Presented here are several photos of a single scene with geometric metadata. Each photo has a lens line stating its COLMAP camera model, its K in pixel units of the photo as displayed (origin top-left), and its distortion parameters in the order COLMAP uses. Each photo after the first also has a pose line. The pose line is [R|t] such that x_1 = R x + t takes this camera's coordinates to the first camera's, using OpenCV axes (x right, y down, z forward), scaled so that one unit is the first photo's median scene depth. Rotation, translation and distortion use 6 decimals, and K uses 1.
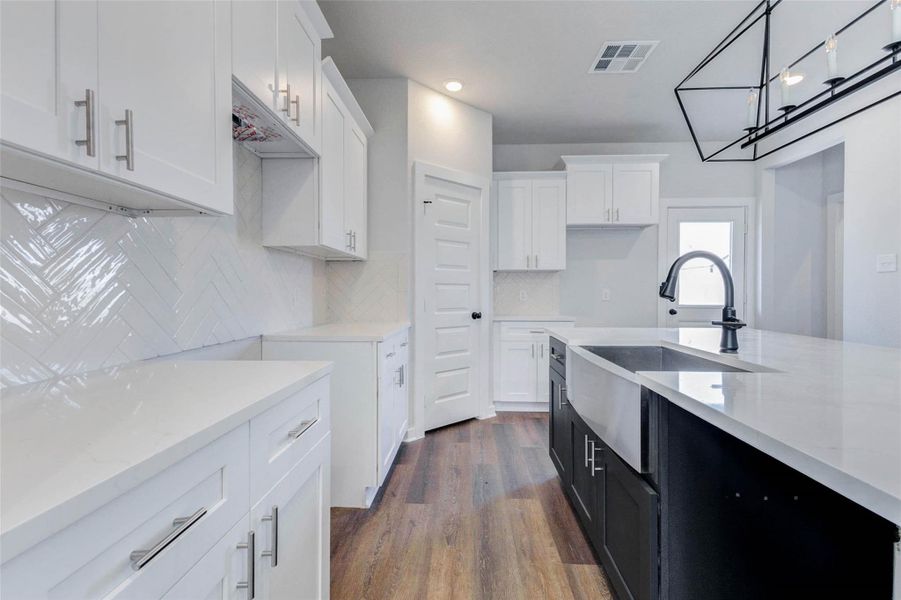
lens RADIAL K [[390.9, 0, 453.7], [0, 390.9, 294.5], [0, 0, 1]] dist [0.014072, -0.003150]
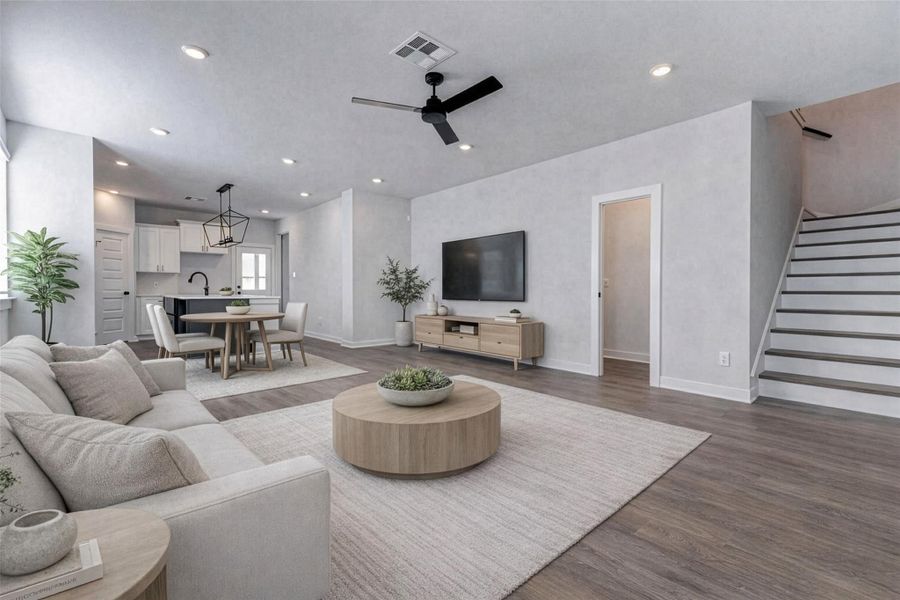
lens RADIAL K [[390.5, 0, 453.9], [0, 390.5, 293.0], [0, 0, 1]] dist [0.014072, -0.003150]
pose [[0.708293, -0.007291, 0.705881, -0.239608], [0.003952, 0.999972, 0.006363, 0.057824], [-0.705908, -0.001717, 0.708302, -2.221390]]
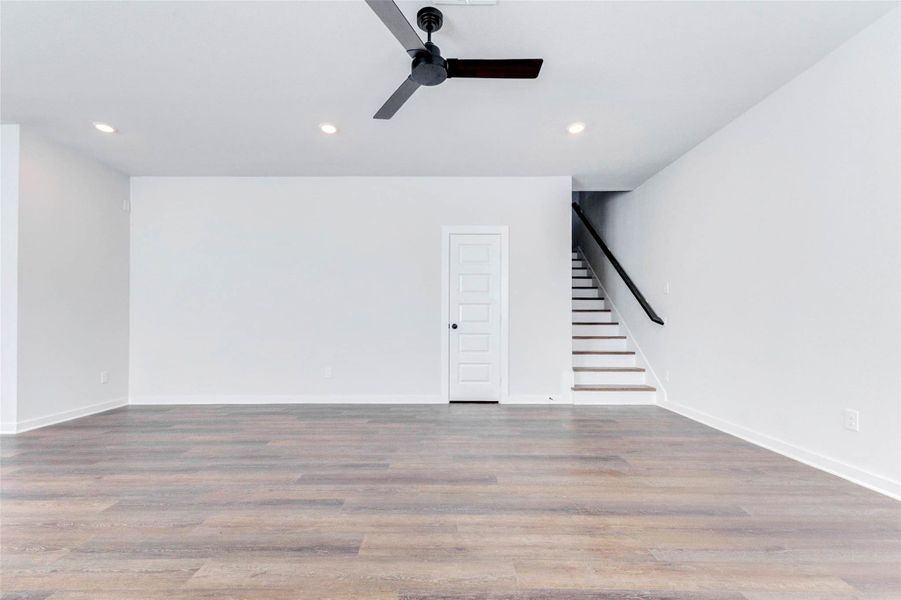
lens RADIAL K [[390.9, 0, 440.5], [0, 390.9, 319.8], [0, 0, 1]] dist [0.014072, -0.003150]
pose [[-0.032940, 0.007316, 0.999431, -0.283075], [0.005044, 0.999962, -0.007154, 0.067699], [-0.999445, 0.004805, -0.032976, -1.383249]]
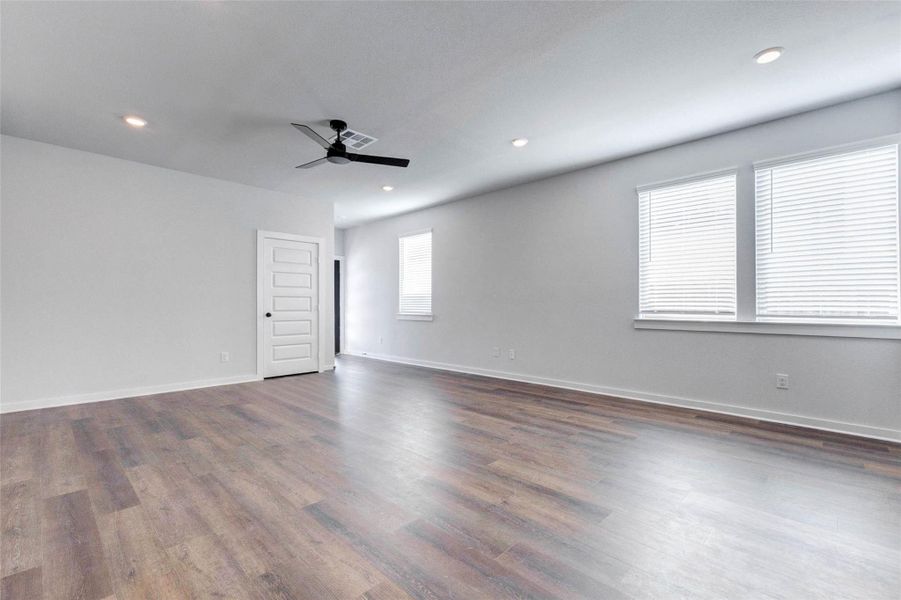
lens RADIAL K [[390.9, 0, 459.8], [0, 390.9, 300.1], [0, 0, 1]] dist [0.014072, -0.003150]
pose [[-0.657653, -0.013005, -0.753209, 1.228862], [-0.005914, 0.999909, -0.012101, 0.032074], [0.753298, -0.003504, -0.657670, -0.240083]]
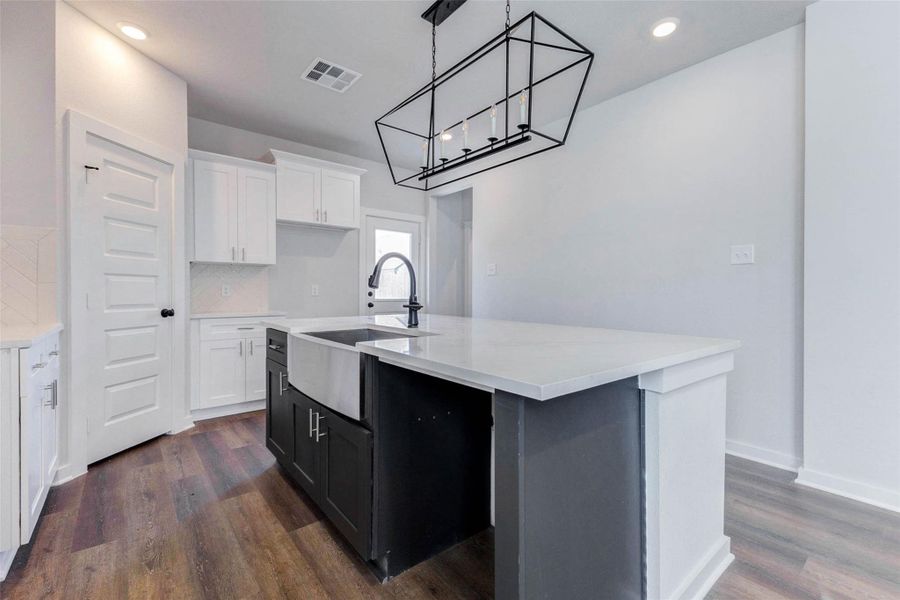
lens RADIAL K [[390.5, 0, 451.6], [0, 390.5, 295.4], [0, 0, 1]] dist [0.014072, -0.003150]
pose [[0.749486, -0.005930, 0.661994, -0.054623], [0.001560, 0.999973, 0.007192, 0.012281], [-0.662018, -0.004358, 0.749475, -0.060613]]
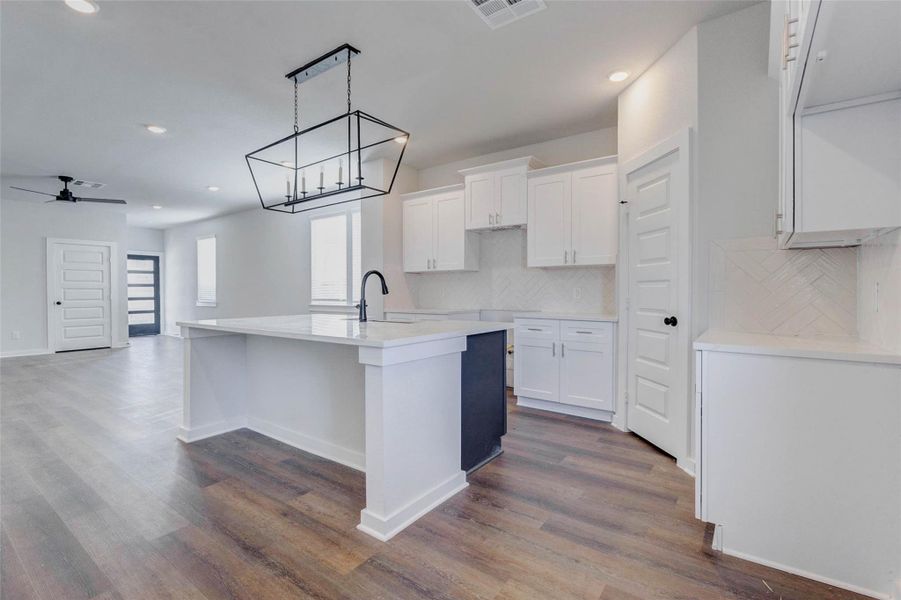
lens RADIAL K [[398.9, 0, 455.1], [0, 398.9, 294.1], [0, 0, 1]] dist [-0.004817, -0.000285]
pose [[-0.544400, 0.006807, -0.838798, 1.136400], [-0.003686, 0.999938, 0.010506, -0.006846], [0.838817, 0.008811, -0.544342, 1.310574]]
